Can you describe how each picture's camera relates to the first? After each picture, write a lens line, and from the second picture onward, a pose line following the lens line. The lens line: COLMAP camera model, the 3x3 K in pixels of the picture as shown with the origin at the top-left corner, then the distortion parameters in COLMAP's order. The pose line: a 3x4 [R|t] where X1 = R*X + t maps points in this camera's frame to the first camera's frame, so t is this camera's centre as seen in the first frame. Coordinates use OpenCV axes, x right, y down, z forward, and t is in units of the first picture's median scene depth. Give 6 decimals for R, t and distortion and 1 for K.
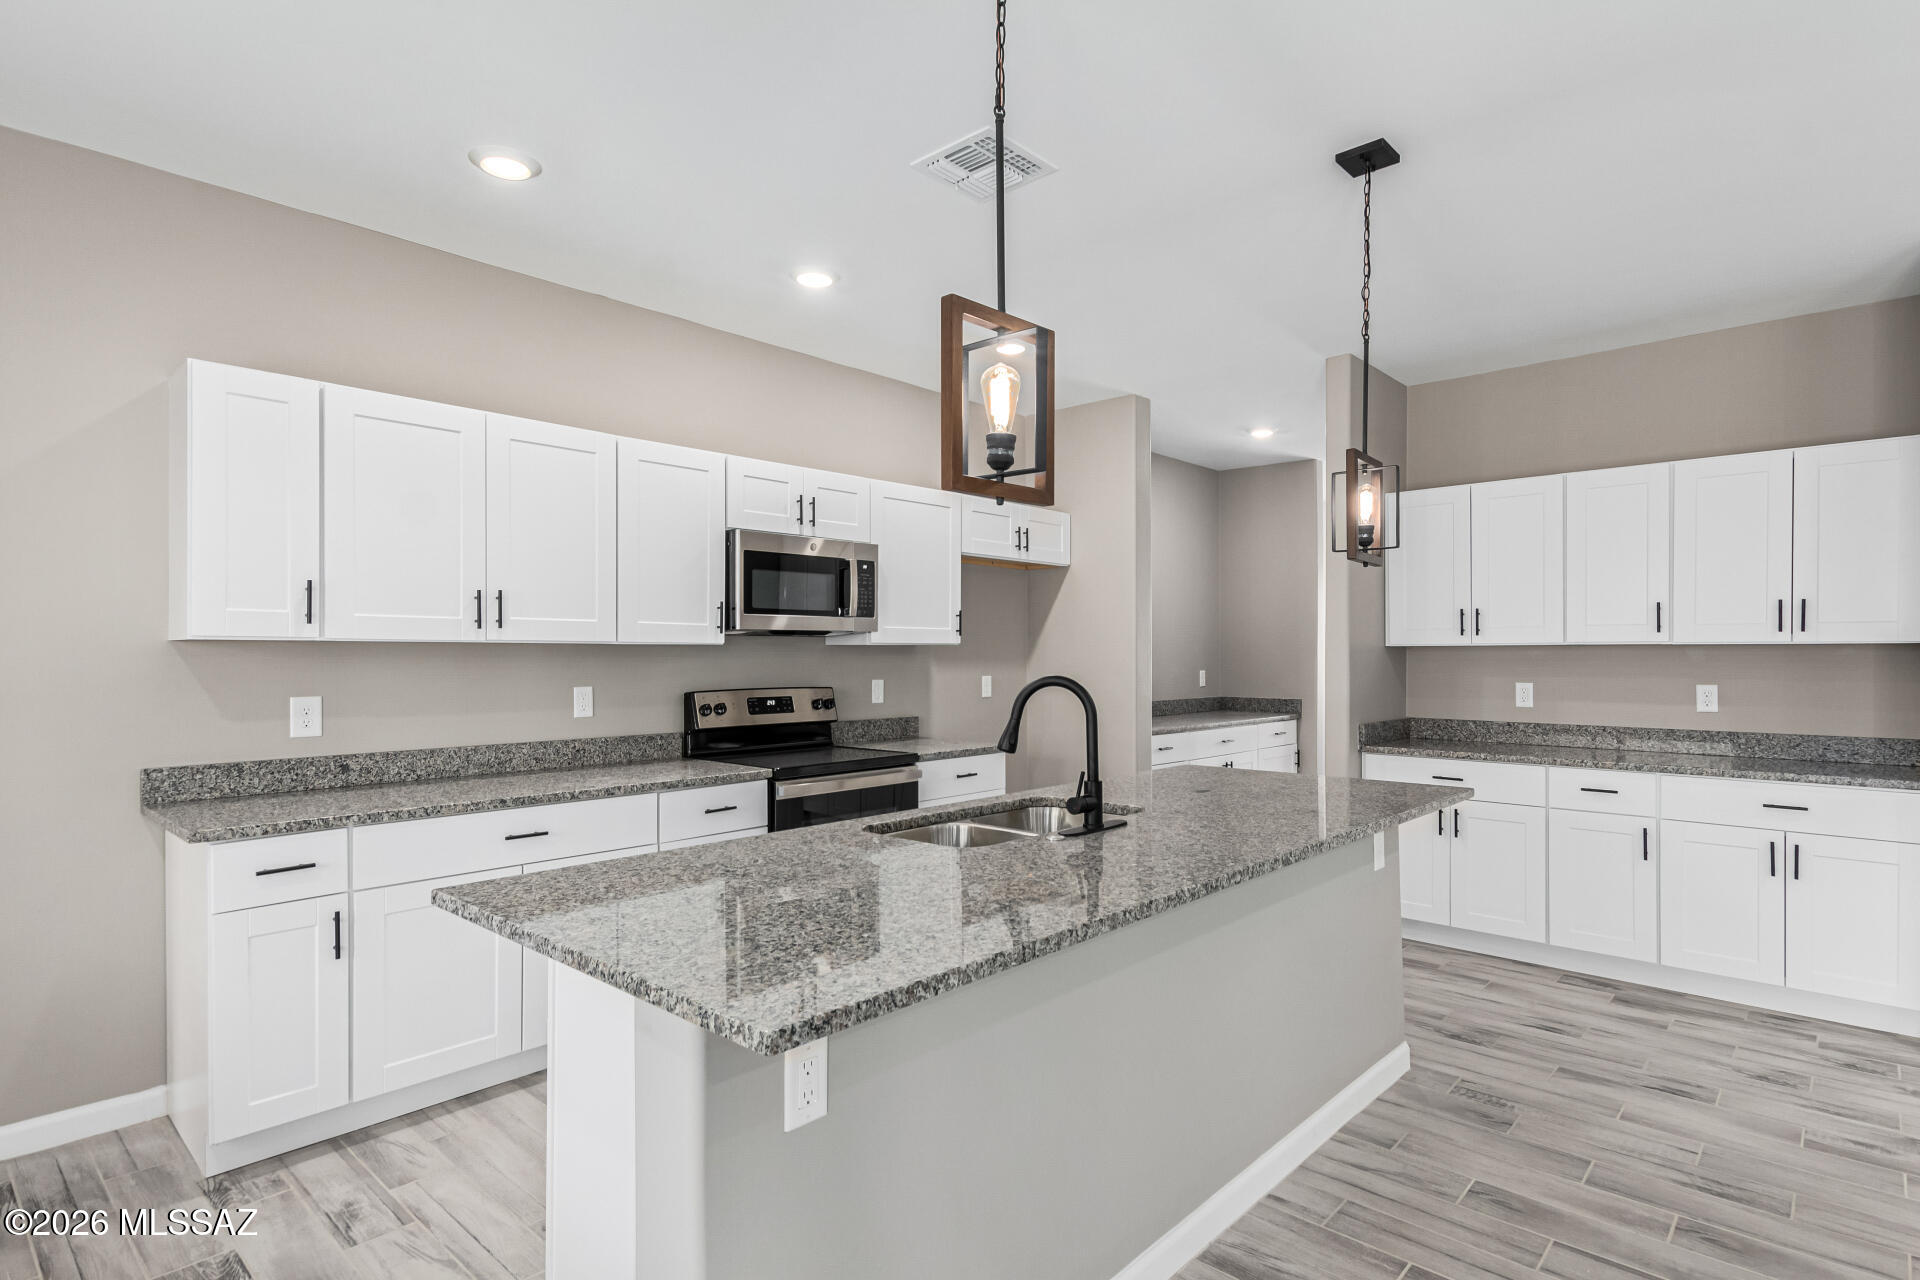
lens RADIAL K [[990.8, 0, 972.2], [0, 990.8, 653.0], [0, 0, 1]] dist [0.011000, 0.000435]
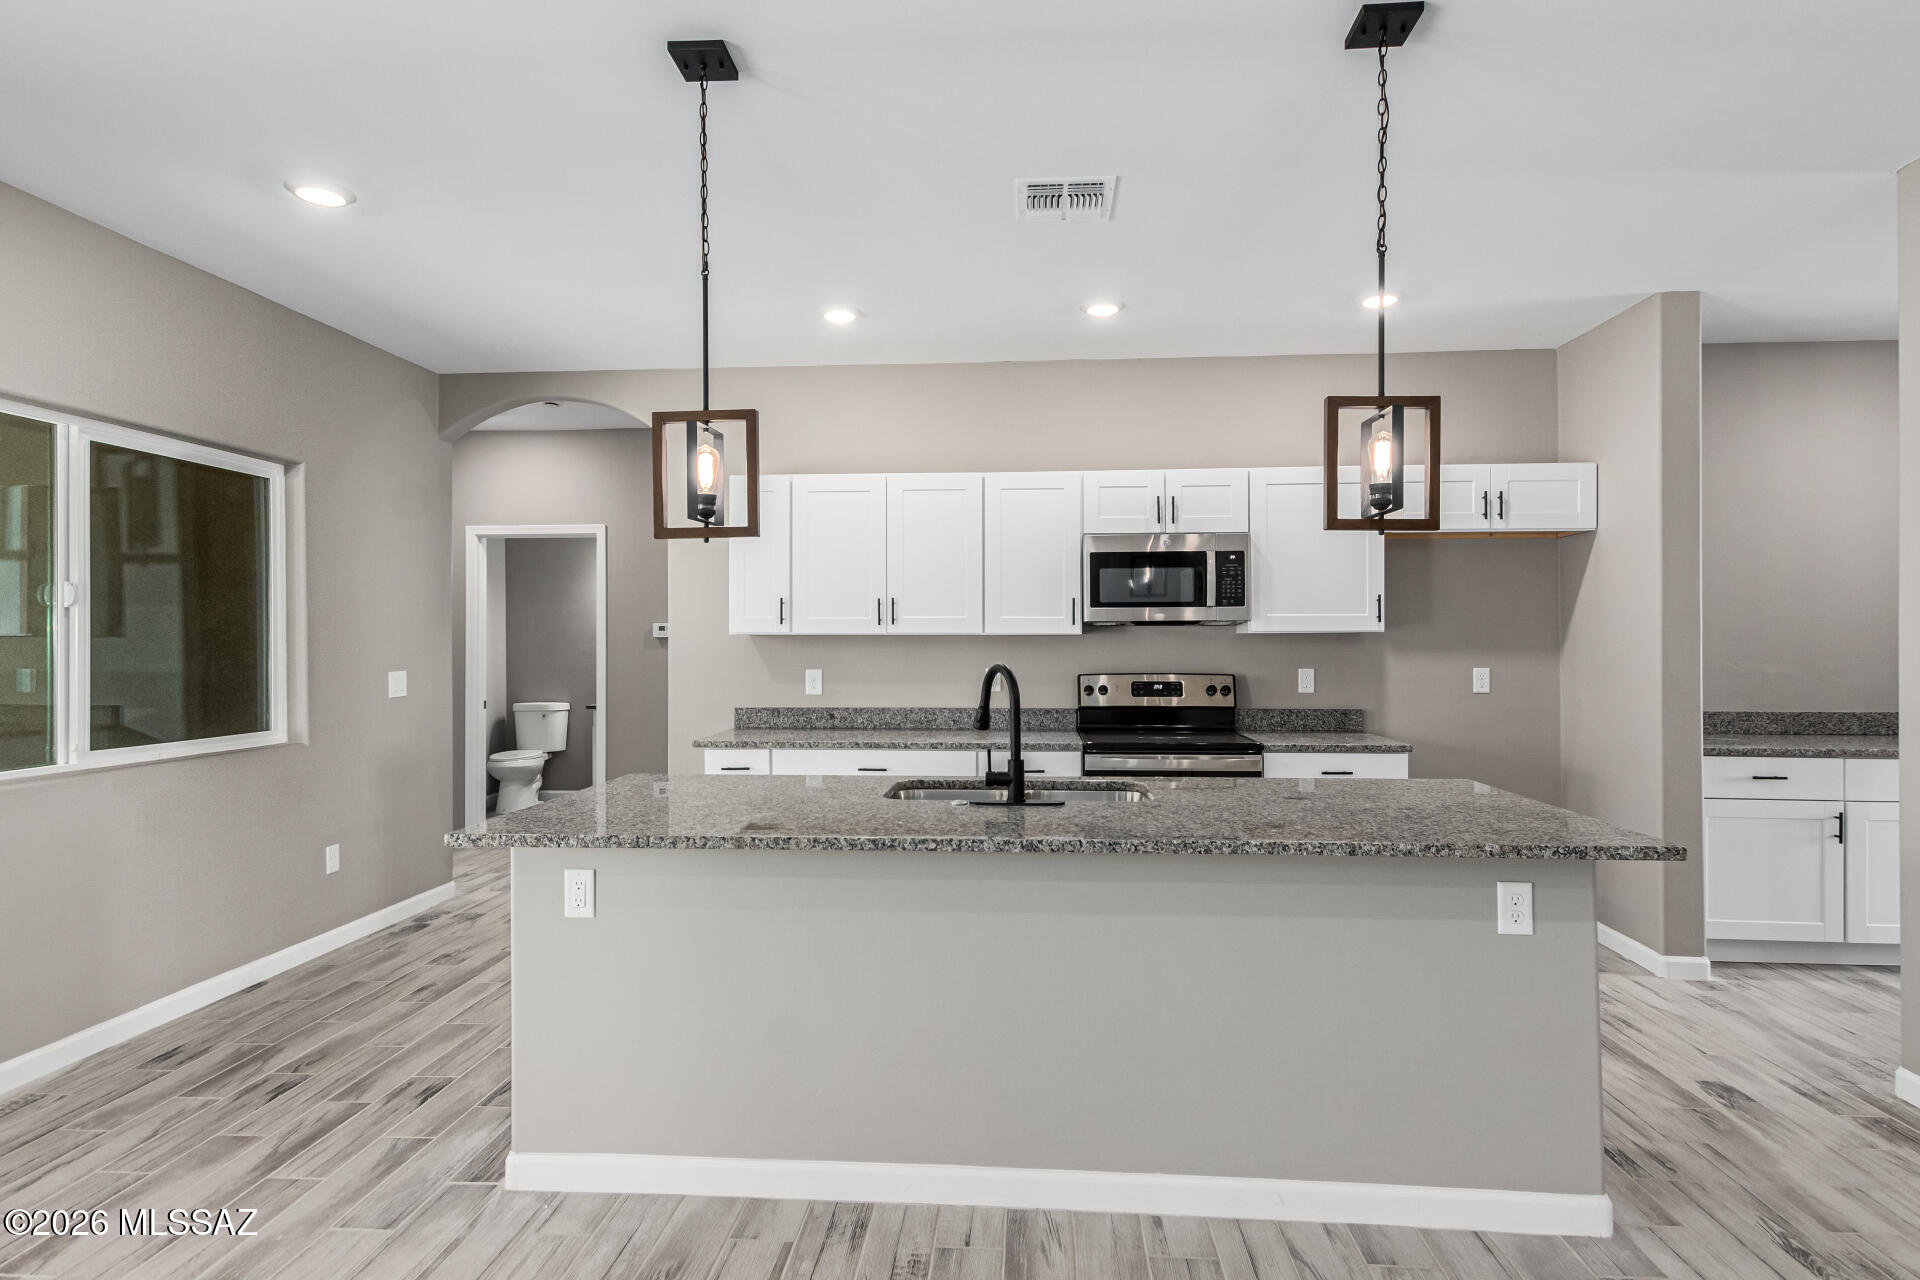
lens RADIAL K [[990.9, 0, 960.0], [0, 990.9, 640.0], [0, 0, 1]] dist [0.017340, 0.000313]
pose [[0.612033, -0.001082, -0.790831, 0.639685], [0.001946, 0.999998, 0.000138, -0.002753], [0.790829, -0.001624, 0.612034, 0.186450]]
